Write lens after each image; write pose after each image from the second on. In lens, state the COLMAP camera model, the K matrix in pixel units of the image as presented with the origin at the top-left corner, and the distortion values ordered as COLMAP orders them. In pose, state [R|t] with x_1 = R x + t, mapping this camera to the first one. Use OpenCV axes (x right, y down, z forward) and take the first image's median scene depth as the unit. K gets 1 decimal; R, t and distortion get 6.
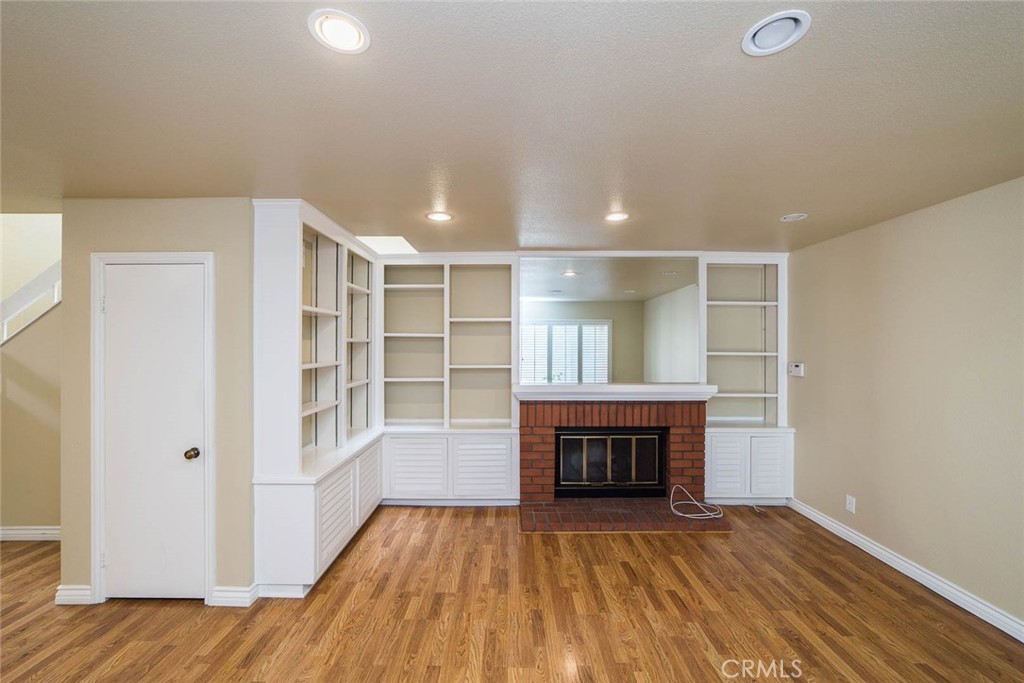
lens RADIAL K [[425.5, 0, 512.0], [0, 425.5, 341.5], [0, 0, 1]] dist [-0.001826, 0.000114]
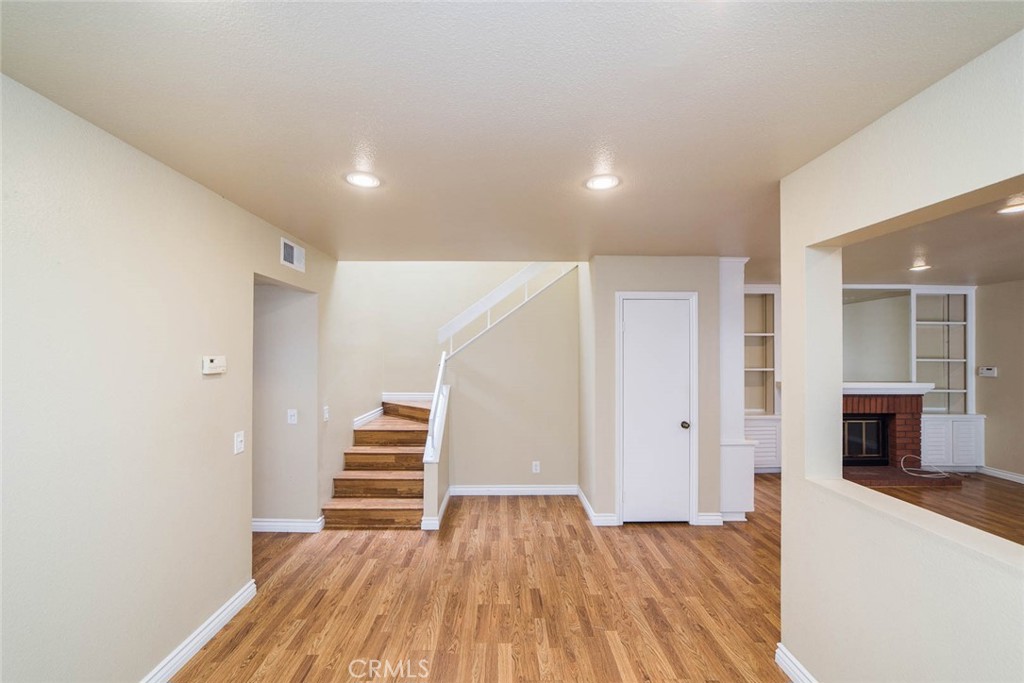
lens RADIAL K [[400.8, 0, 512.0], [0, 400.8, 341.5], [0, 0, 1]] dist [-0.000262, 0.000198]
pose [[0.999971, 0.002966, 0.007000, -0.873249], [-0.002943, 0.999990, -0.003324, -0.023498], [-0.007010, 0.003303, 0.999970, -0.282185]]
